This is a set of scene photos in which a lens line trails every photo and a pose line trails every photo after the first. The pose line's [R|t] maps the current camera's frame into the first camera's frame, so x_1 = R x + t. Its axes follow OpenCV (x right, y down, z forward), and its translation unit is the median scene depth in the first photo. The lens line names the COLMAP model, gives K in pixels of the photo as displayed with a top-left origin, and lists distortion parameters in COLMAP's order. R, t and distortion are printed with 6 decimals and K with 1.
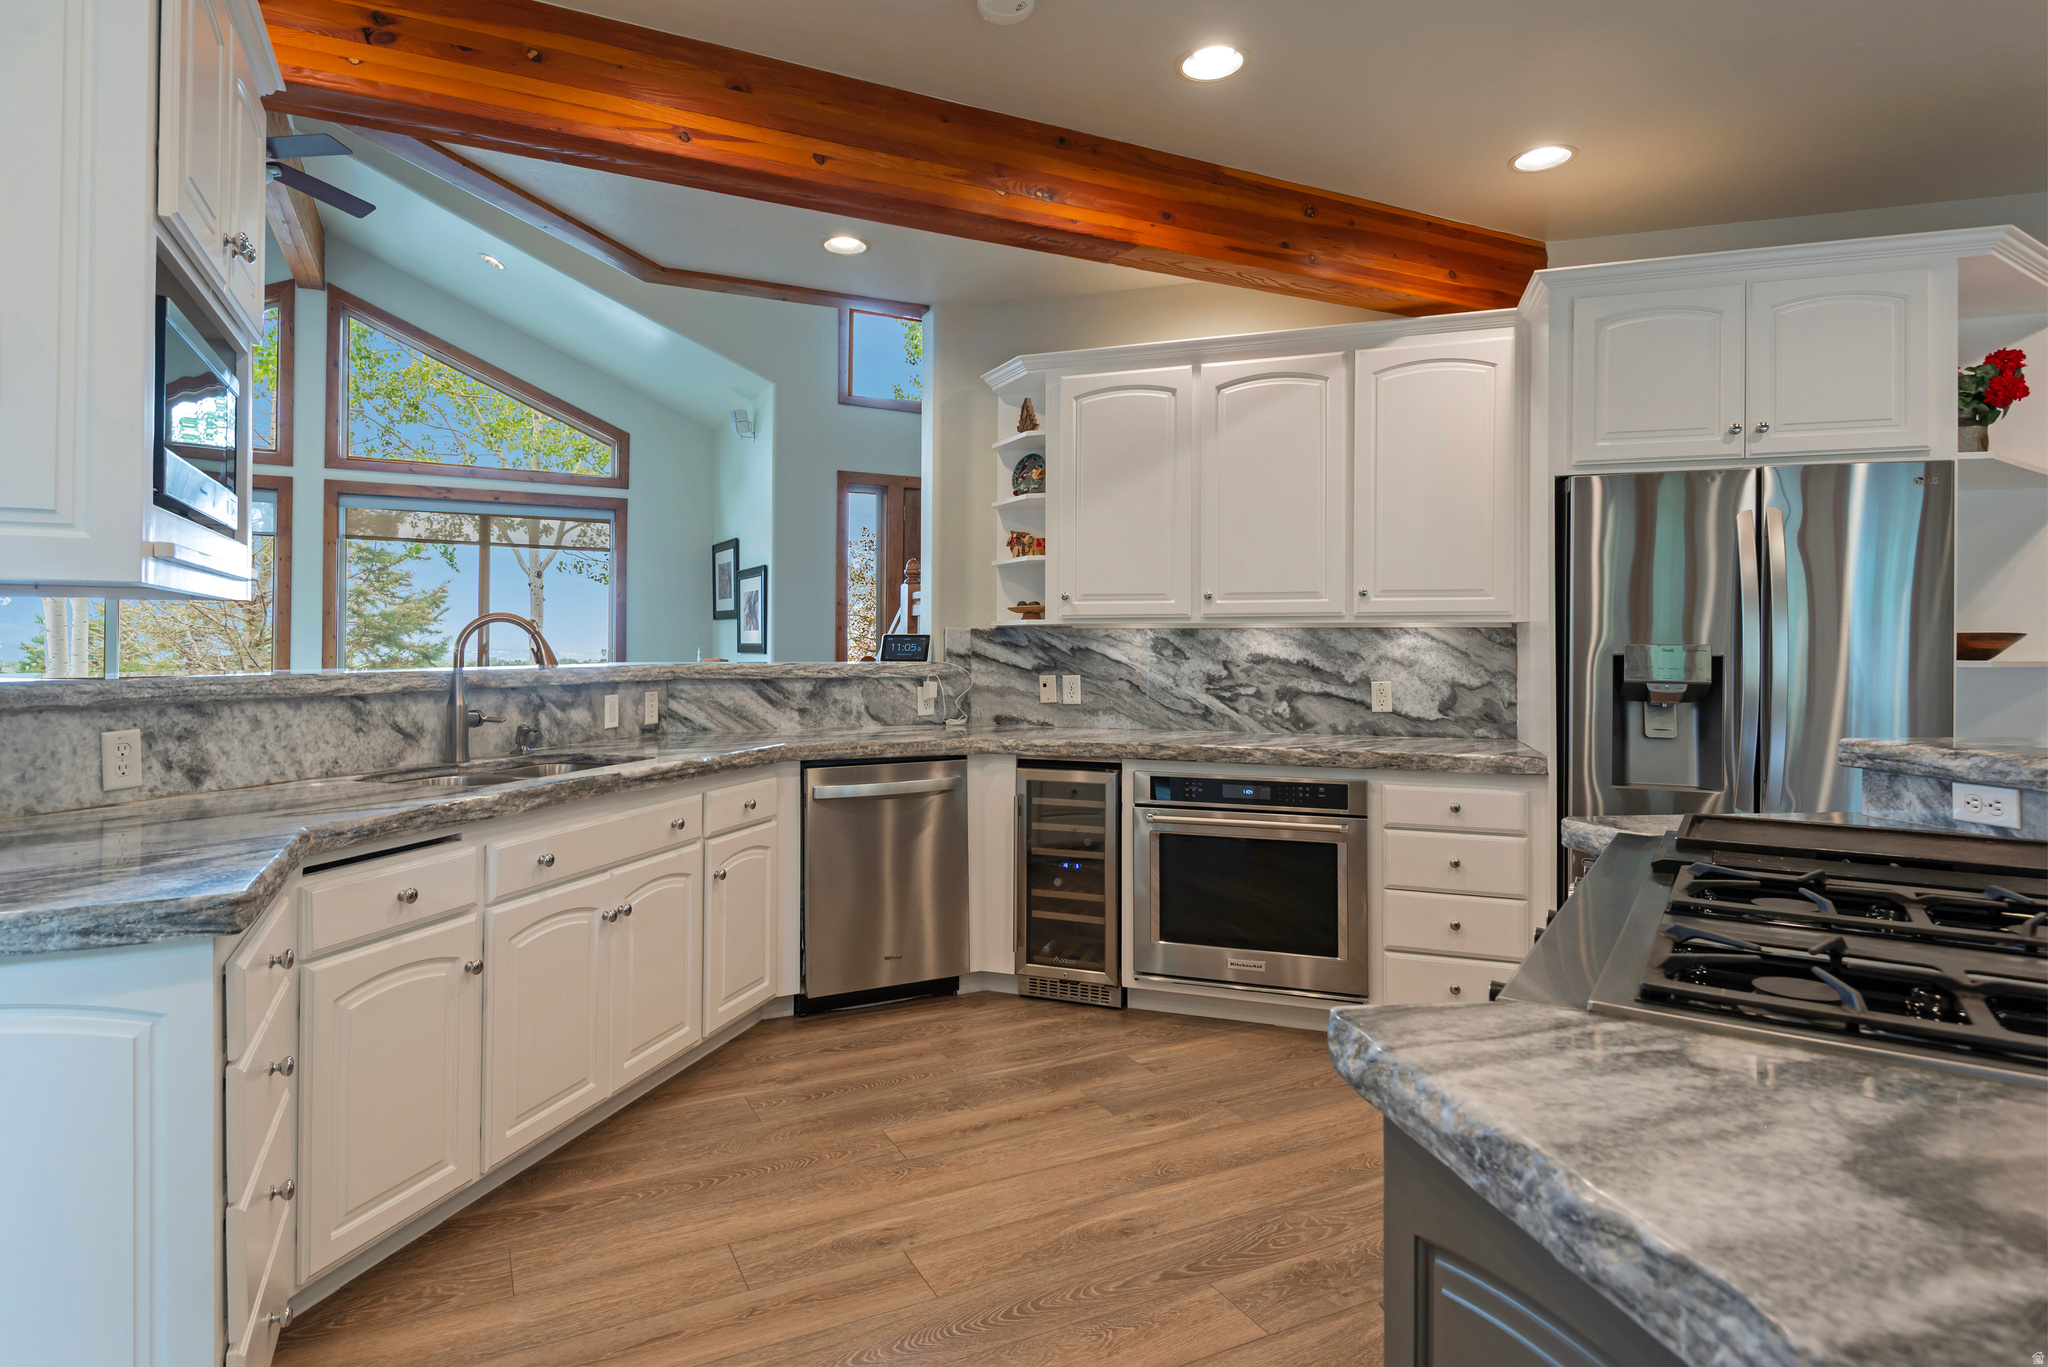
lens RADIAL K [[1083.0, 0, 980.1], [0, 1083.0, 650.8], [0, 0, 1]] dist [0.017889, -0.001265]
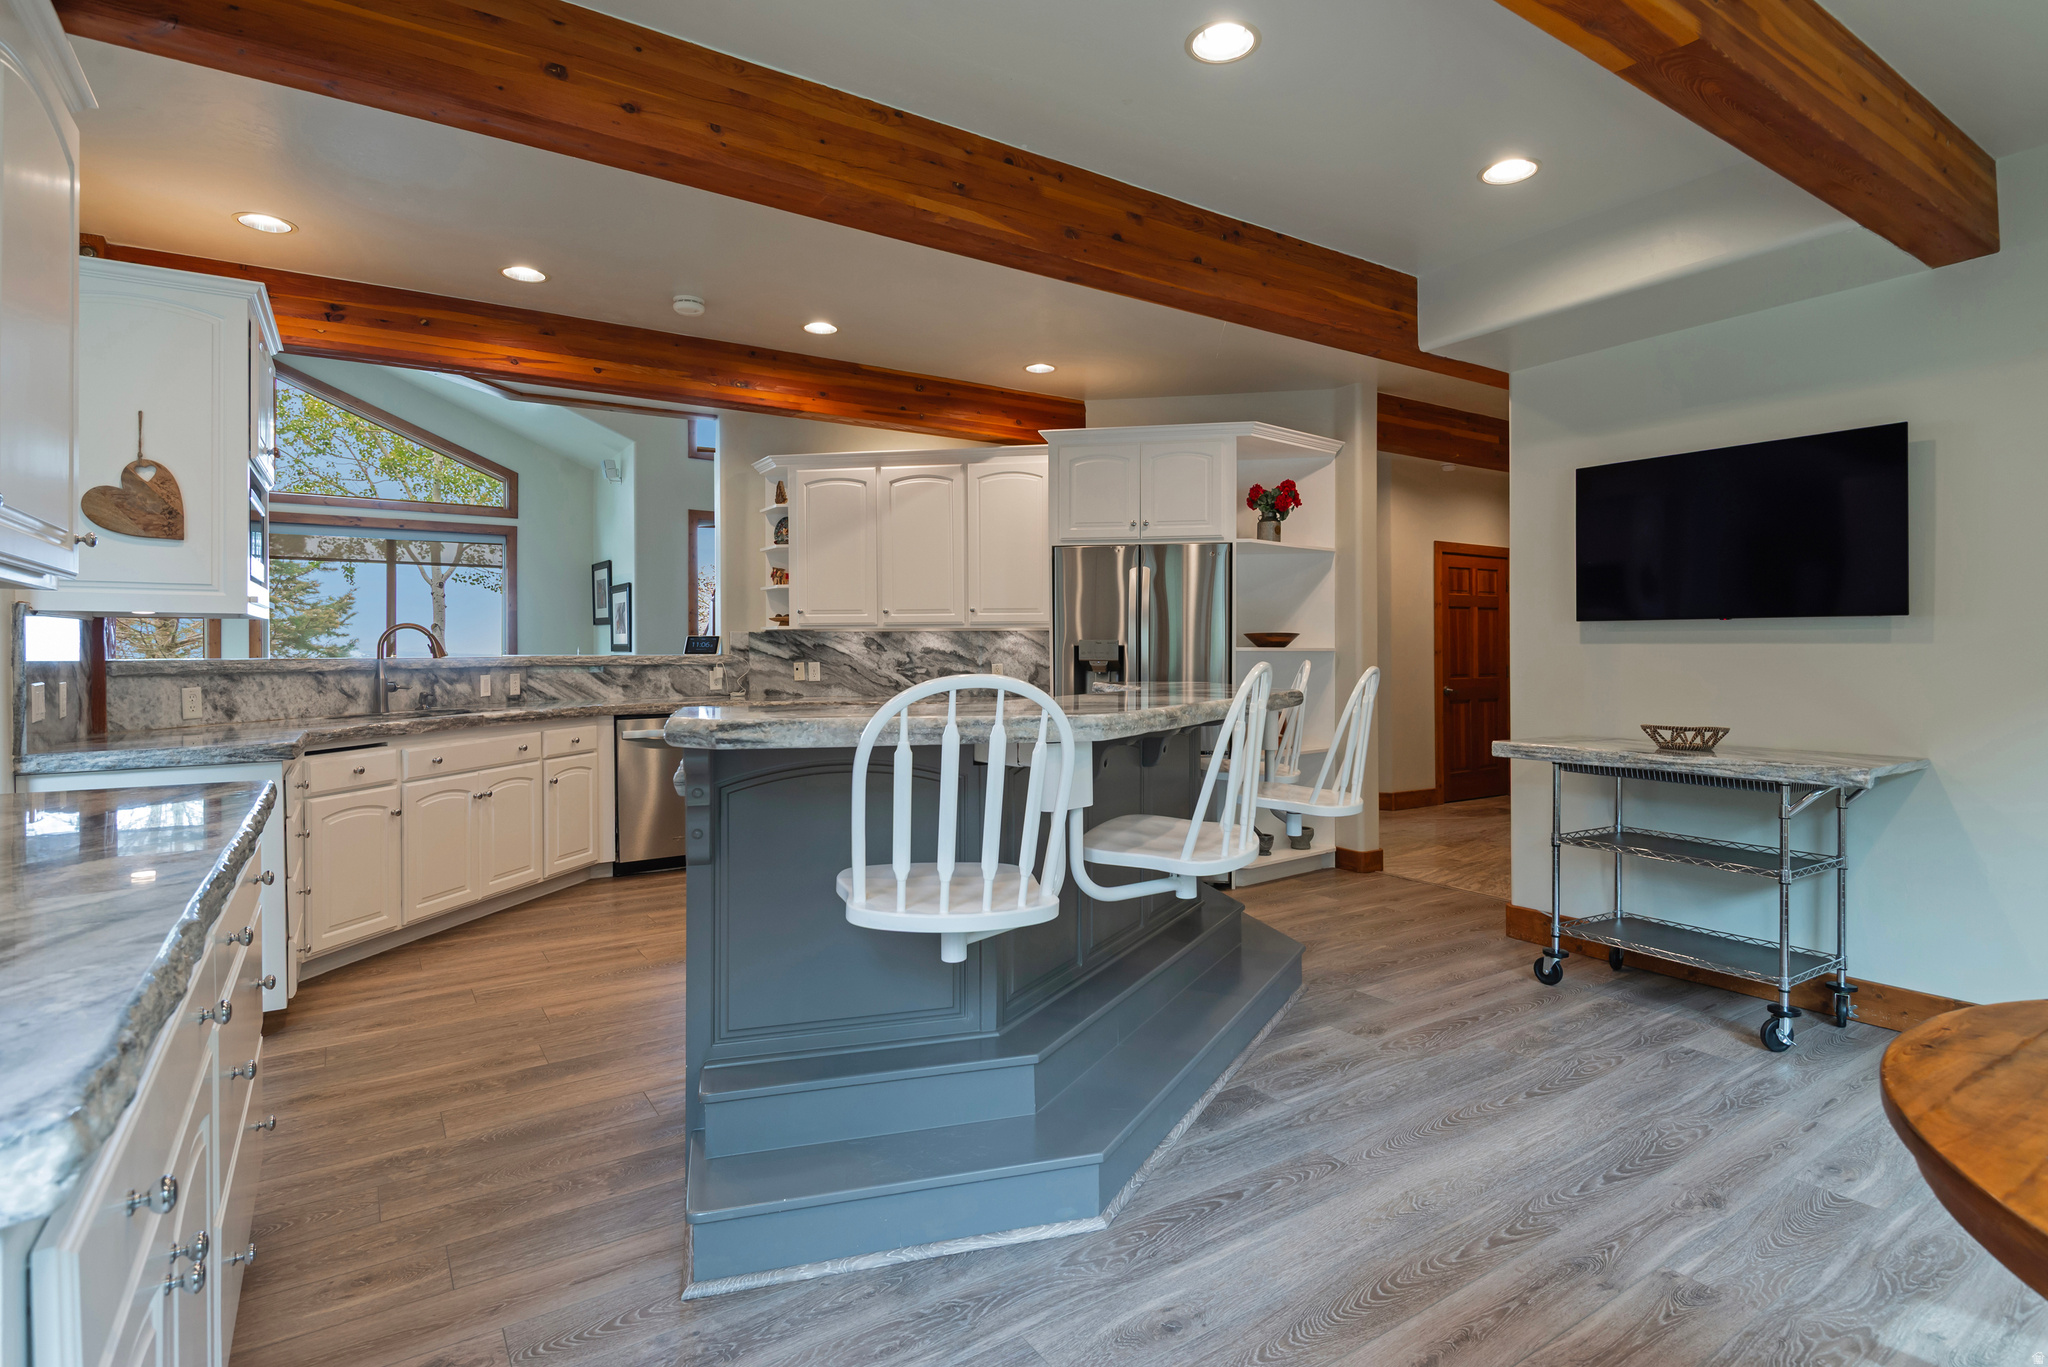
lens RADIAL K [[1024.4, 0, 1063.1], [0, 1024.4, 667.5], [0, 0, 1]] dist [0.020435, -0.016074]
pose [[0.988369, -0.007448, 0.151895, 0.241242], [0.005157, 0.999867, 0.015475, 0.010615], [-0.151990, -0.014512, 0.988276, -0.553545]]
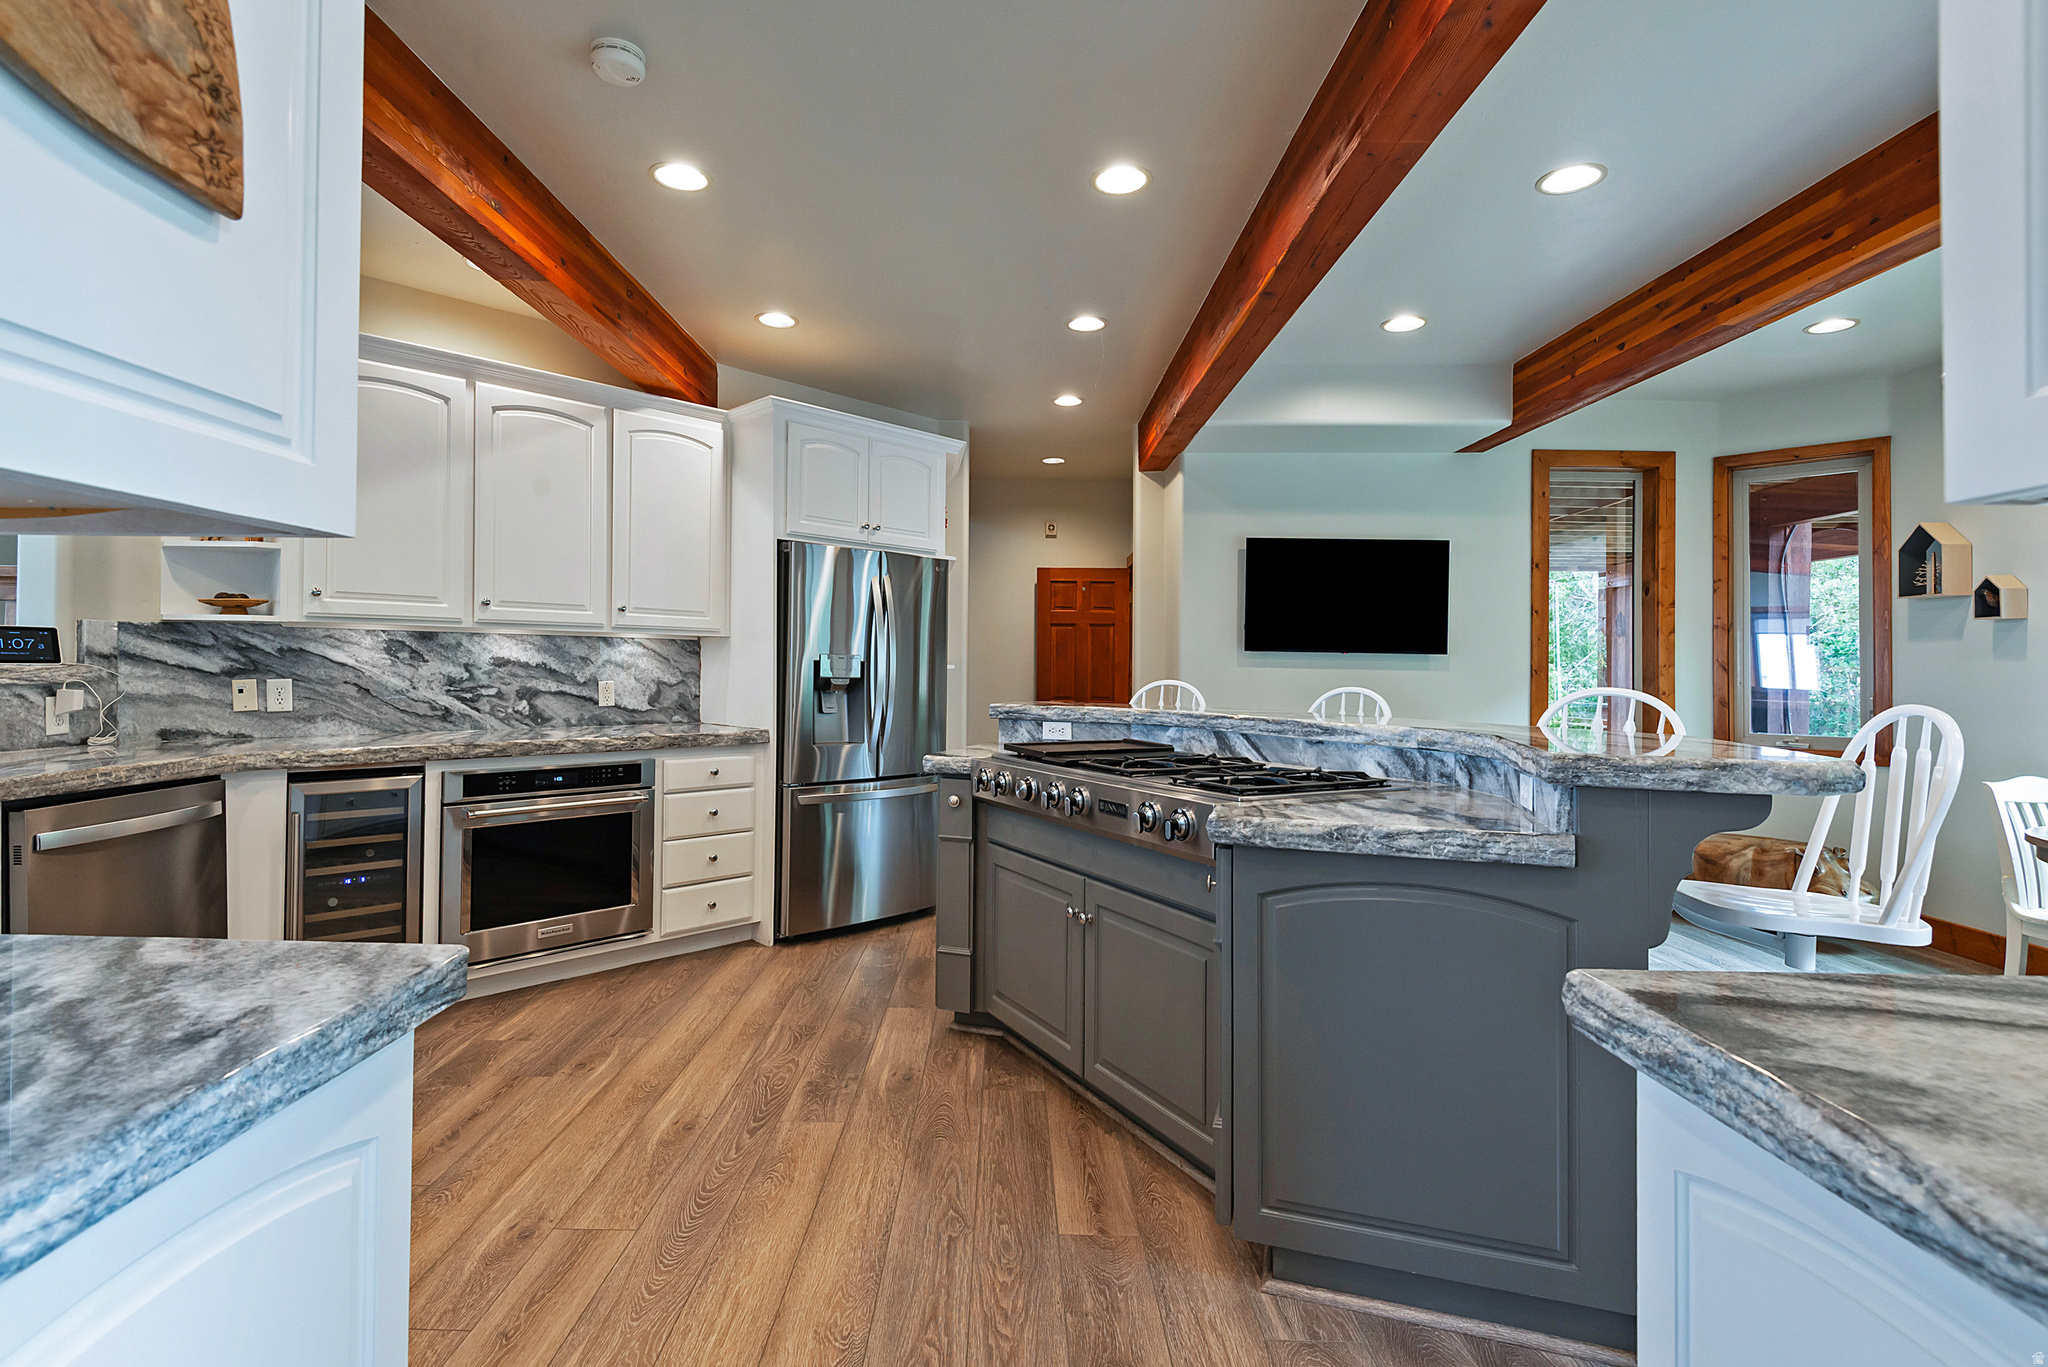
lens RADIAL K [[952.2, 0, 1006.6], [0, 952.2, 671.7], [0, 0, 1]] dist [0.007992, -0.006890]
pose [[0.443864, -0.002560, 0.896090, -0.404556], [-0.009624, 0.999925, 0.007624, 0.005265], [-0.896042, -0.012008, 0.443806, 0.126319]]
